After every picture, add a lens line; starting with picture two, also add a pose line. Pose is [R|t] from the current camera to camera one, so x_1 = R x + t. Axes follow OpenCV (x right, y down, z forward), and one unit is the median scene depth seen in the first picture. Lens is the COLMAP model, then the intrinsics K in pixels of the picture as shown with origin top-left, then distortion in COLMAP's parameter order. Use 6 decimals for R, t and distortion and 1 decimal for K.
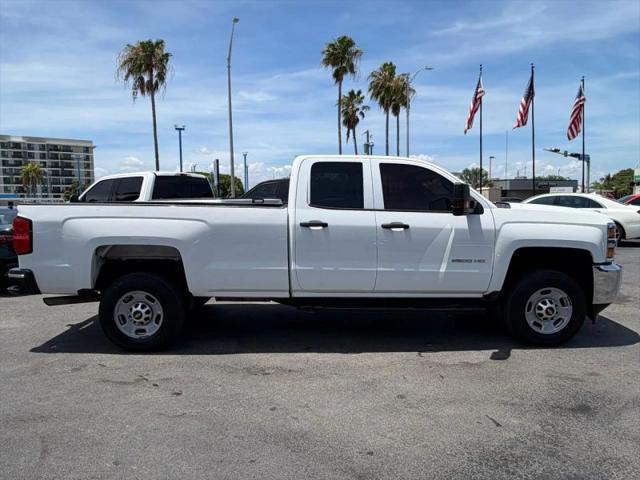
lens RADIAL K [[439.9, 0, 319.0], [0, 439.9, 242.1], [0, 0, 1]] dist [-0.002462, 0.001896]
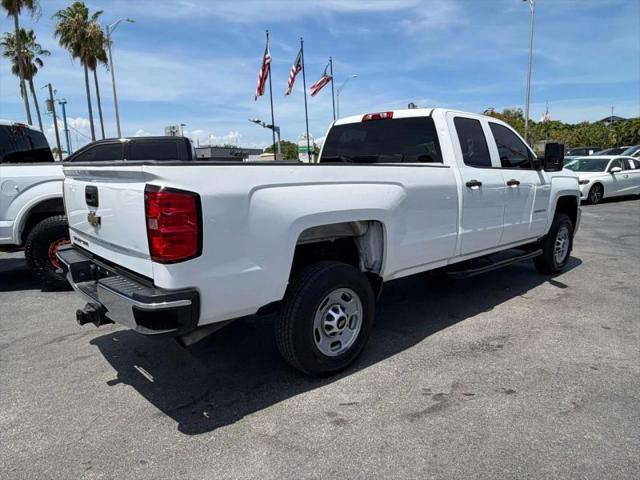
lens RADIAL K [[439.9, 0, 321.3], [0, 439.9, 242.7], [0, 0, 1]] dist [-0.002462, 0.001896]
pose [[0.754755, -0.120923, 0.644766, -0.857923], [0.074613, 0.992310, 0.098762, -0.031666], [-0.651750, -0.026433, 0.757973, 0.484342]]
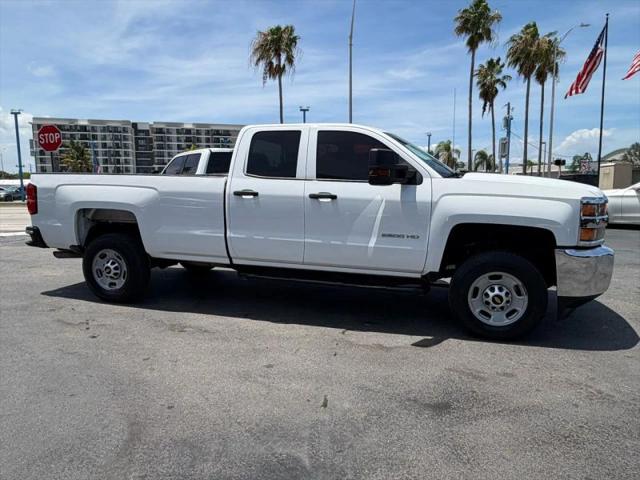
lens RADIAL K [[439.9, 0, 317.5], [0, 439.9, 242.3], [0, 0, 1]] dist [-0.002462, 0.001896]
pose [[0.947261, 0.049277, -0.316651, 0.460846], [-0.035000, 0.998104, 0.050624, 0.015533], [0.318545, -0.036871, 0.947190, 0.084945]]
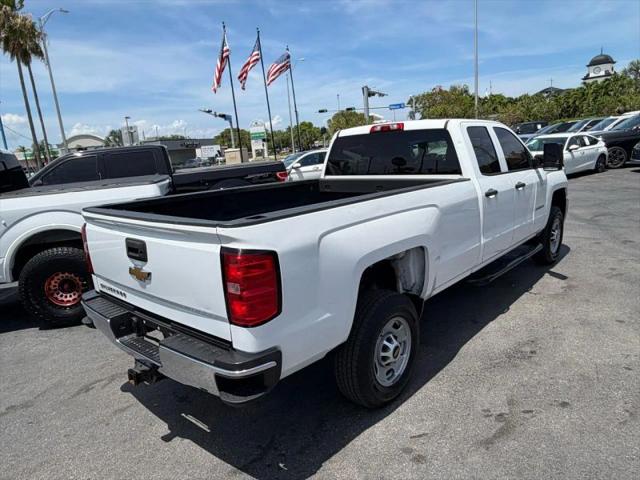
lens RADIAL K [[439.9, 0, 318.4], [0, 439.9, 239.1], [0, 0, 1]] dist [-0.002462, 0.001896]
pose [[0.680955, -0.195270, 0.705811, -0.940460], [0.138163, 0.980743, 0.138035, -0.122898], [-0.719174, 0.003521, 0.694821, 0.590430]]
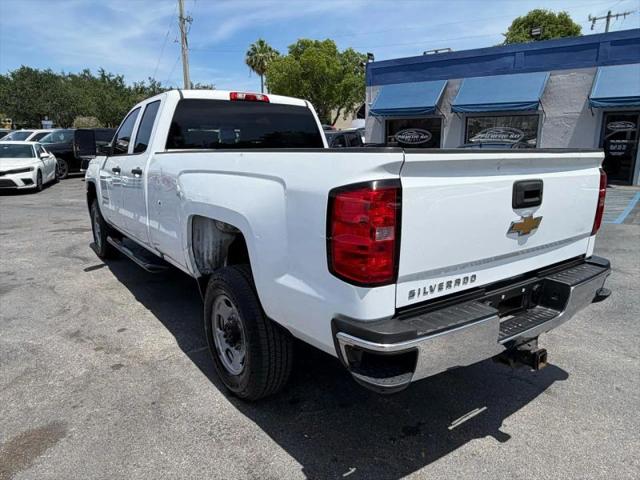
lens RADIAL K [[439.9, 0, 318.6], [0, 439.9, 237.9], [0, 0, 1]] dist [-0.002462, 0.001896]
pose [[-0.563655, -0.167159, 0.808920, -0.948995], [0.080529, 0.963524, 0.255220, -0.152188], [-0.822076, 0.208998, -0.529633, 1.622802]]
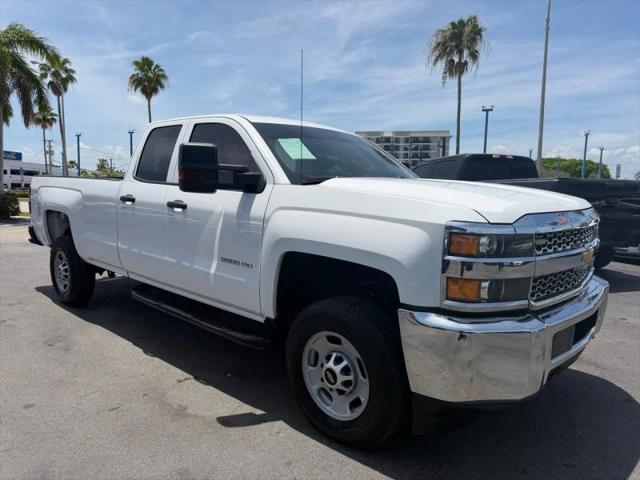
lens RADIAL K [[454.5, 0, 316.9], [0, 454.5, 239.7], [0, 0, 1]] dist [0.029174, -0.028526]
pose [[0.717094, 0.095766, -0.690366, 0.884200], [-0.086290, 0.995093, 0.048407, -0.034513], [0.691614, 0.024860, 0.721839, 0.585534]]
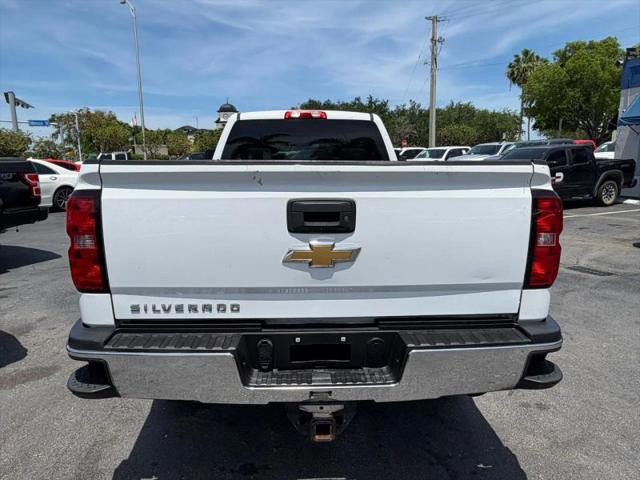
lens RADIAL K [[439.9, 0, 317.9], [0, 439.9, 242.5], [0, 0, 1]] dist [-0.002462, 0.001896]
pose [[-0.019687, -0.171589, 0.984972, -1.058890], [0.100224, 0.979862, 0.172702, -0.103243], [-0.994770, 0.102118, -0.002094, 1.189458]]
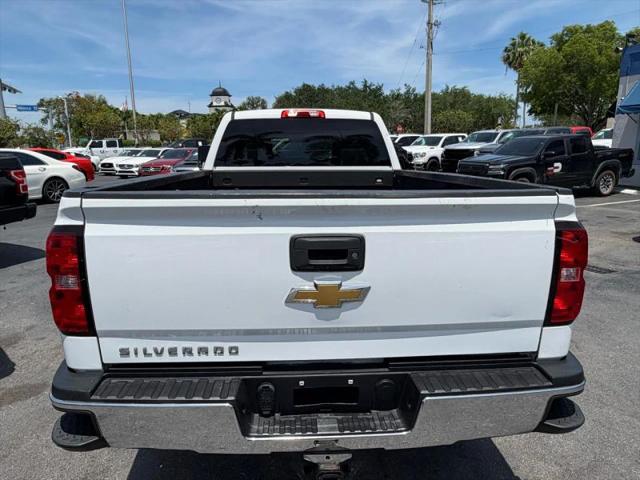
lens RADIAL K [[439.9, 0, 318.0], [0, 439.9, 241.5], [0, 0, 1]] dist [-0.002462, 0.001896]
pose [[-0.033025, -0.203365, 0.978546, -1.019138], [0.101401, 0.973346, 0.205706, -0.139896], [-0.994297, 0.106019, -0.011523, 1.193749]]
